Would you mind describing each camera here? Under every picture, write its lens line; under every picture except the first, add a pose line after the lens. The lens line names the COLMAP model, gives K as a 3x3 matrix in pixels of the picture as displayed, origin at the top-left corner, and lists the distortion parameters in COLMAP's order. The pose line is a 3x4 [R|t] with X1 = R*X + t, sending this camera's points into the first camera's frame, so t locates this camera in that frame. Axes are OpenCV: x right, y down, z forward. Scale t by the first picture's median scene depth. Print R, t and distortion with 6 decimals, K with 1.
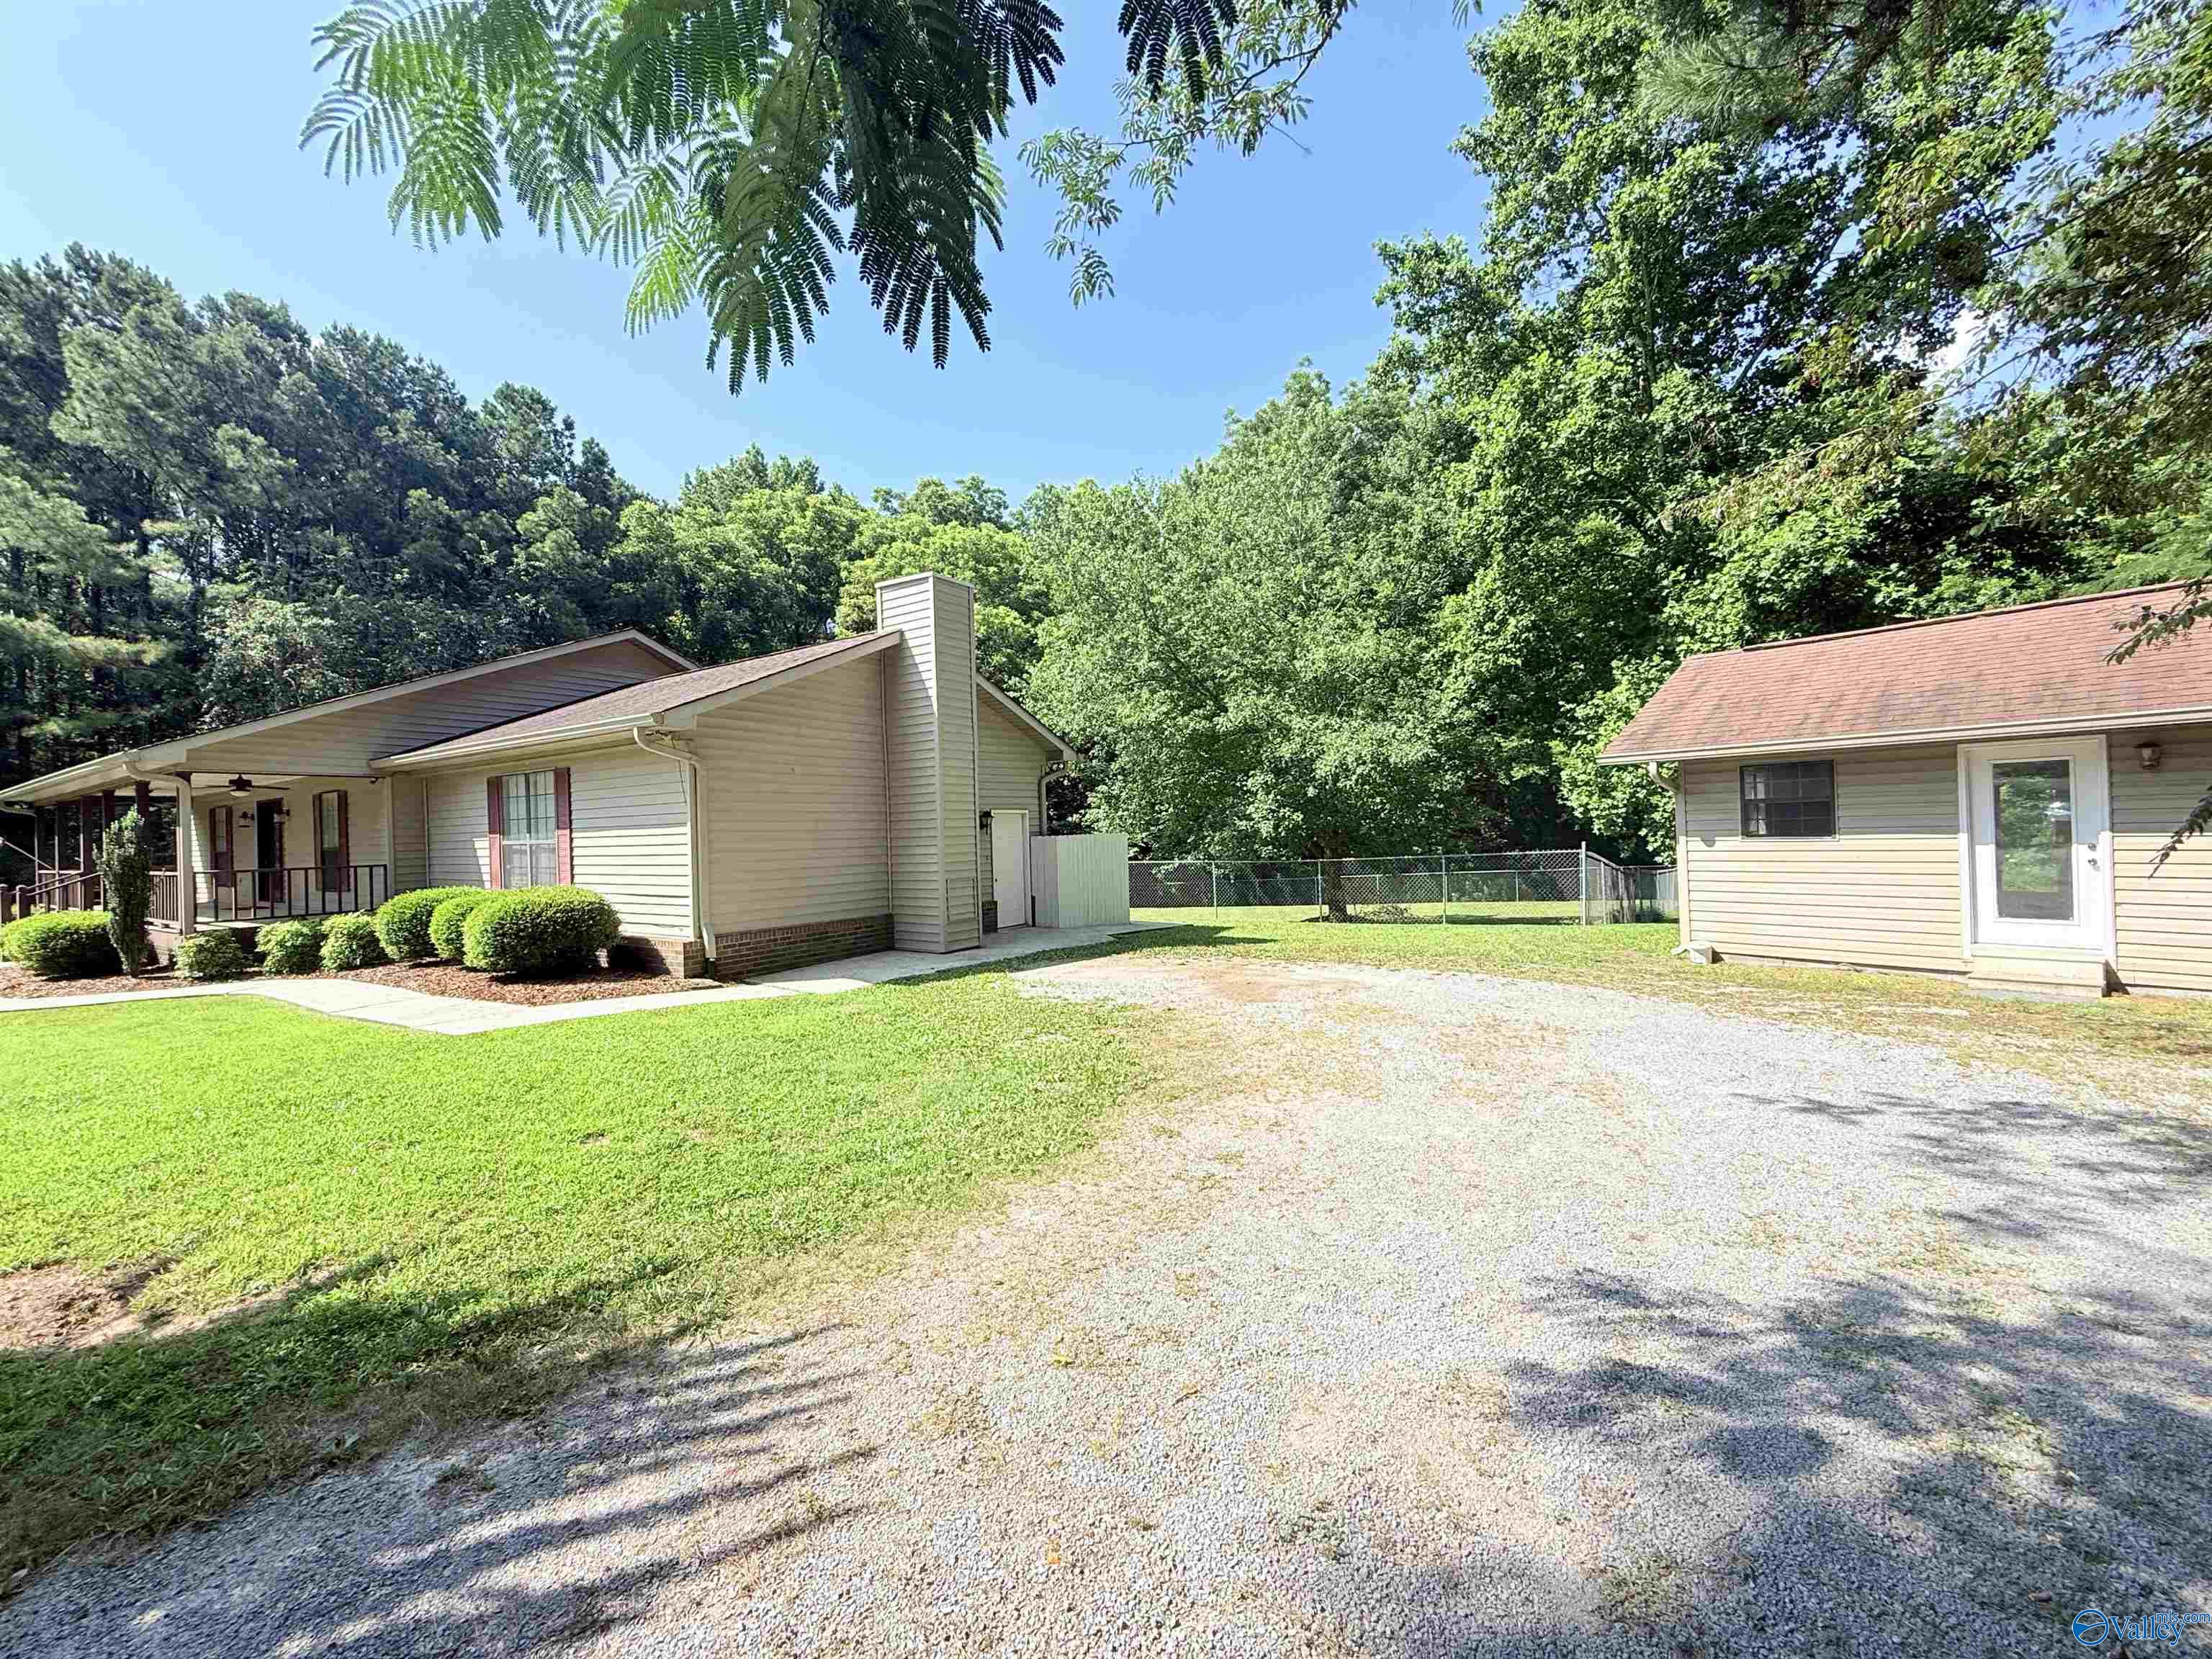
lens RADIAL K [[863.1, 0, 1106.0], [0, 863.1, 829.5], [0, 0, 1]] dist [-0.003612, -0.000211]
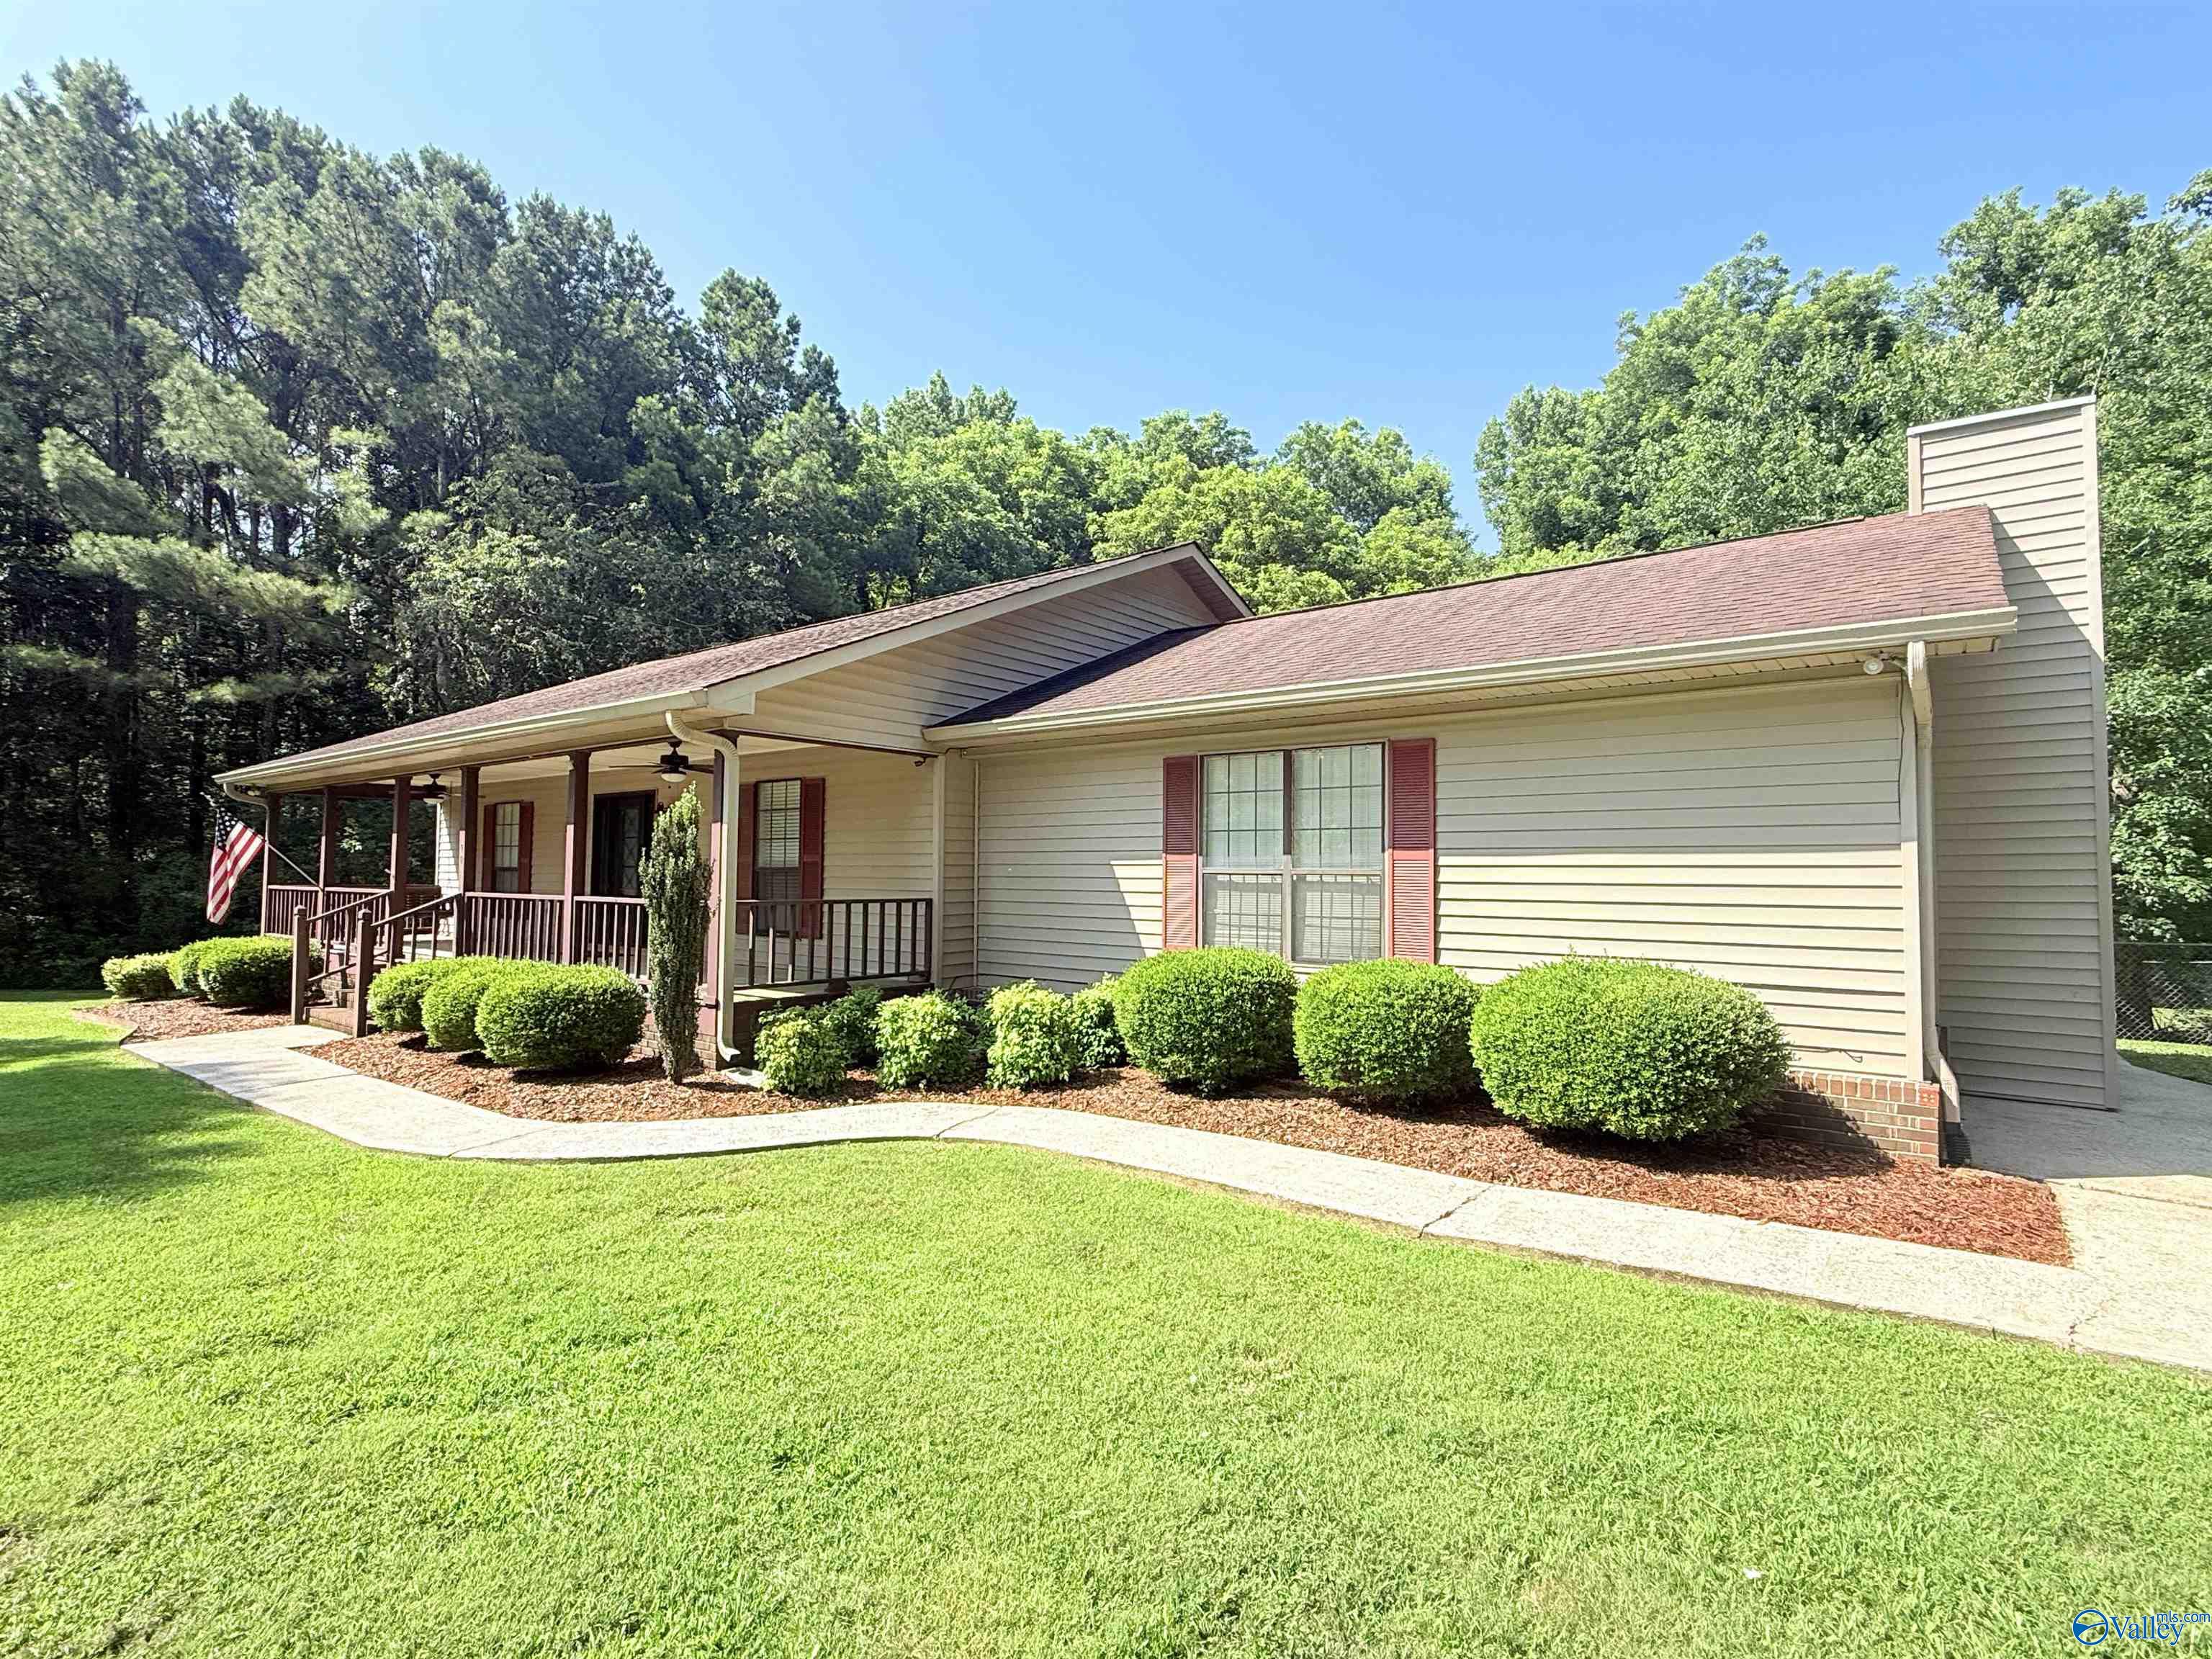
lens RADIAL K [[1066.6, 0, 1106.0], [0, 1066.6, 829.5], [0, 0, 1]] dist [-0.001614, -0.001117]
pose [[0.995596, 0.032053, -0.088093, -0.526942], [-0.035822, 0.998494, -0.041546, 0.014891], [0.086629, 0.044519, 0.995245, 0.209921]]
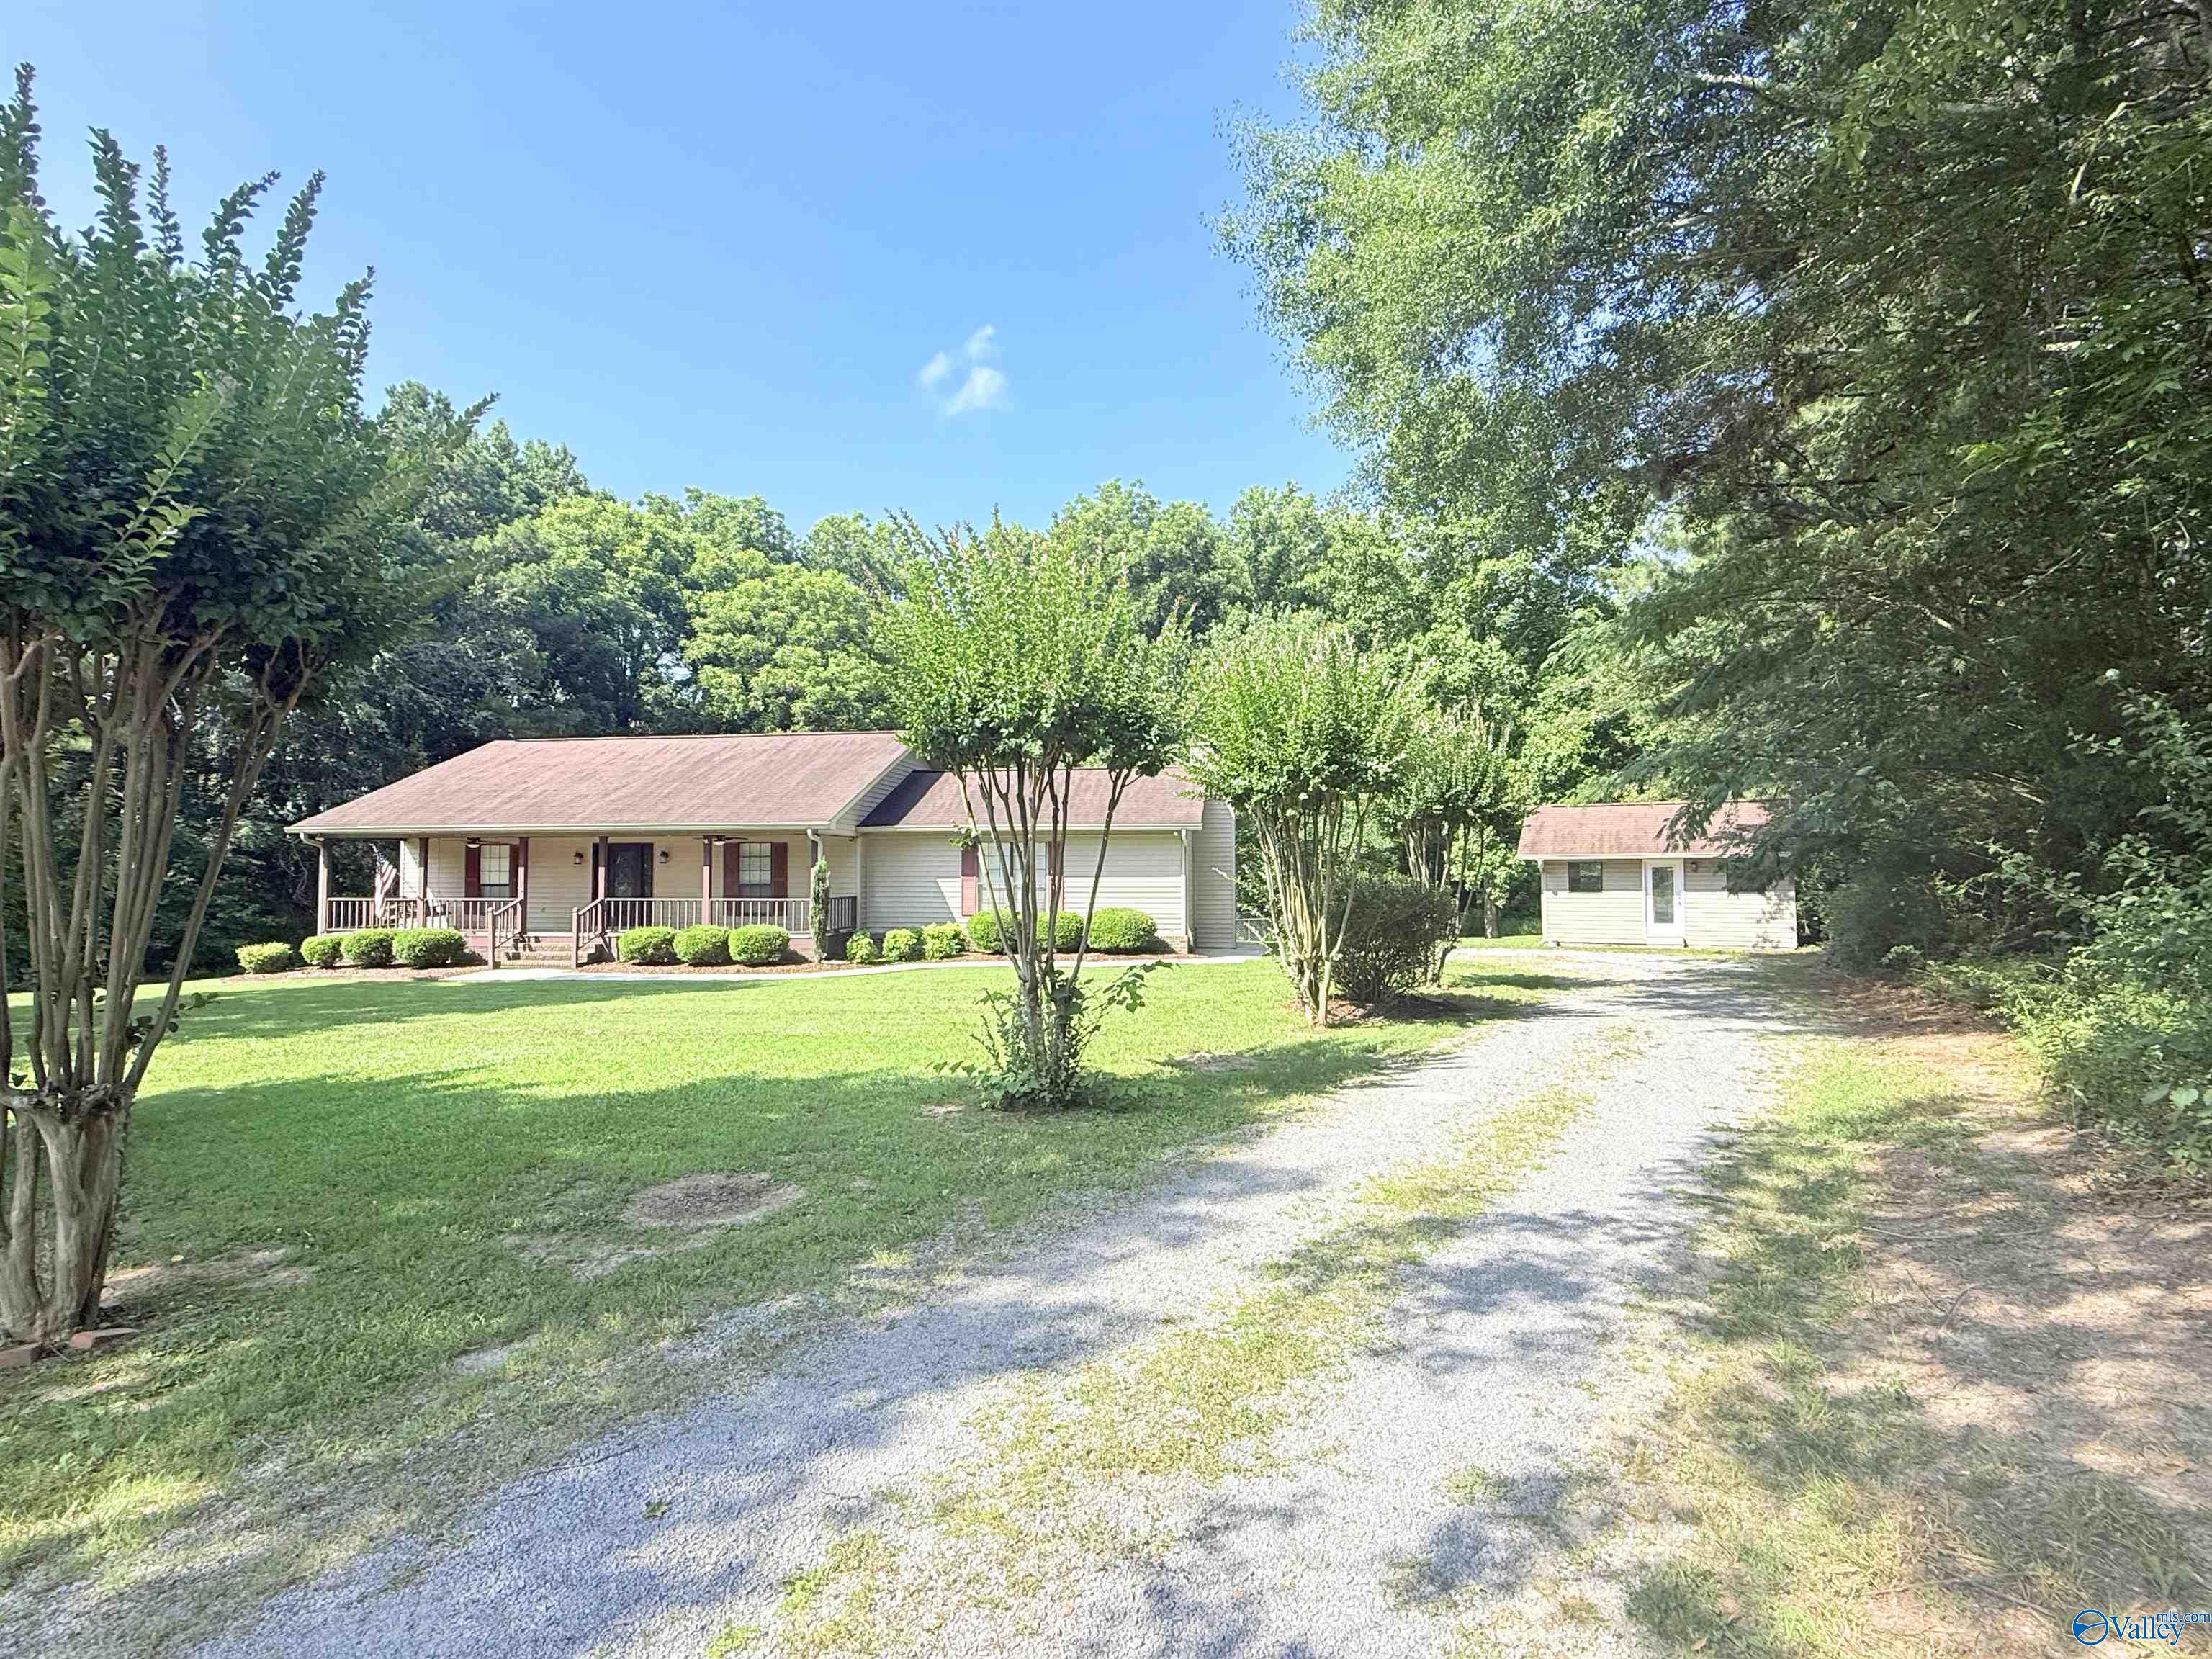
lens RADIAL K [[1066.6, 0, 1106.0], [0, 1066.6, 829.5], [0, 0, 1]] dist [-0.001614, -0.001117]
pose [[0.901953, 0.041250, 0.429859, -1.009815], [-0.021749, 0.998503, -0.050182, 0.007002], [-0.431286, 0.035913, 0.901500, -0.676424]]
